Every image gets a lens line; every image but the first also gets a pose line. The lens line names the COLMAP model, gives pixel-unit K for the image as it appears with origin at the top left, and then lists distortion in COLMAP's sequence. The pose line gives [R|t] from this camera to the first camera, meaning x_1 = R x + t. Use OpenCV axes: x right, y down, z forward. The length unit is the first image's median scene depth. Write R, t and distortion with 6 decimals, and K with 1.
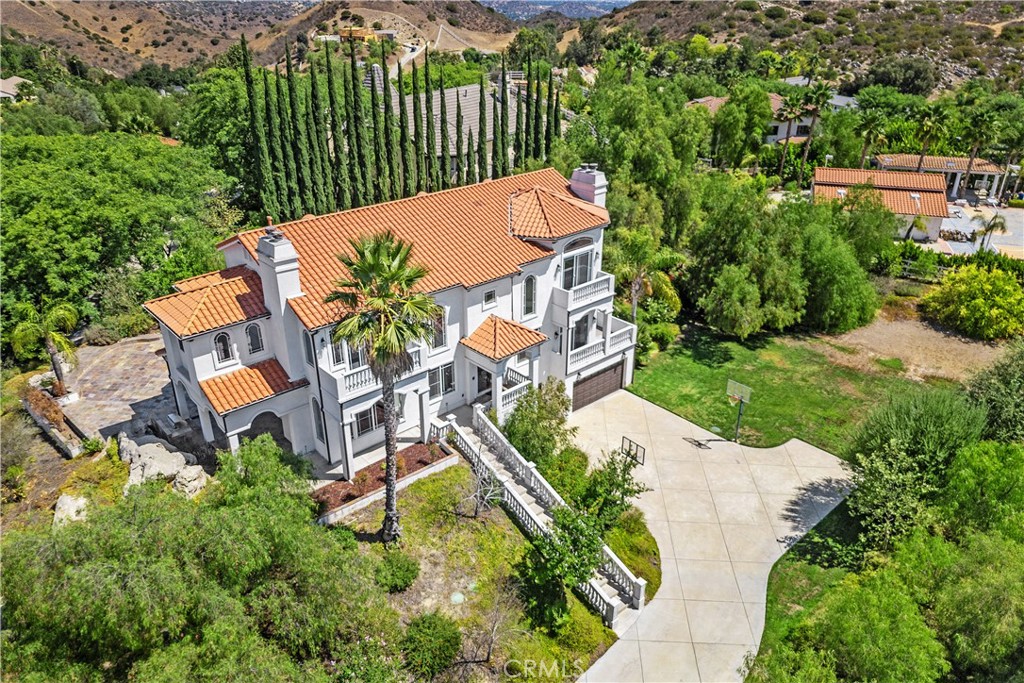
lens RADIAL K [[746.8, 0, 513.5], [0, 746.8, 323.3], [0, 0, 1]] dist [0.114555, -0.164635]
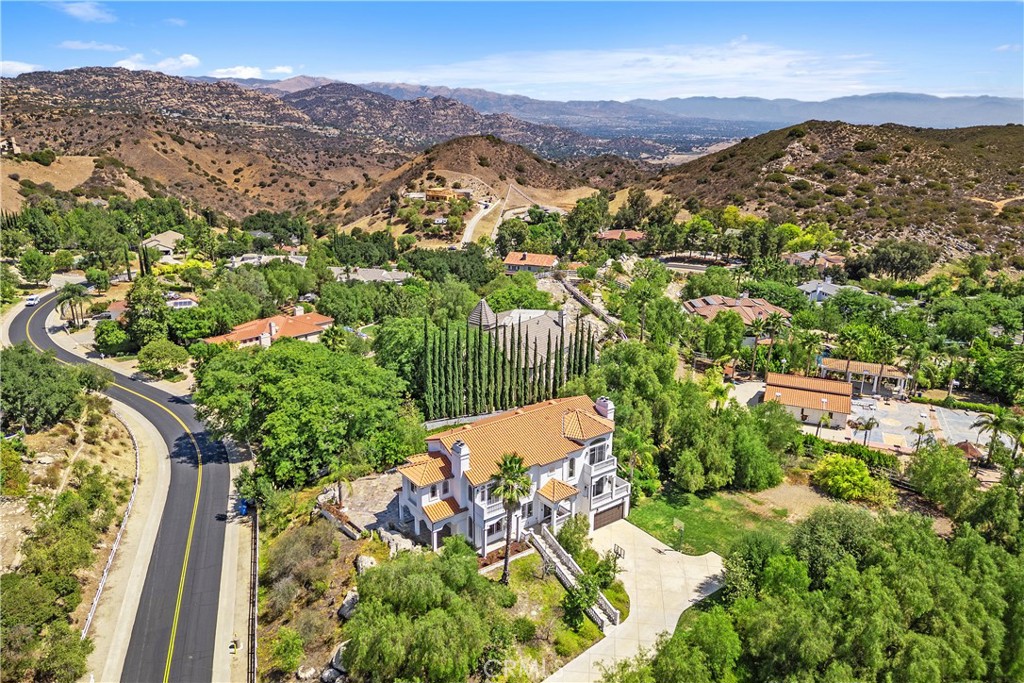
lens RADIAL K [[746.8, 0, 513.5], [0, 746.8, 323.3], [0, 0, 1]] dist [0.114555, -0.164635]
pose [[0.996815, 0.033397, -0.072424, -0.000741], [-0.043672, 0.988425, -0.145286, -0.093753], [0.066733, 0.147986, 0.986735, -0.801997]]
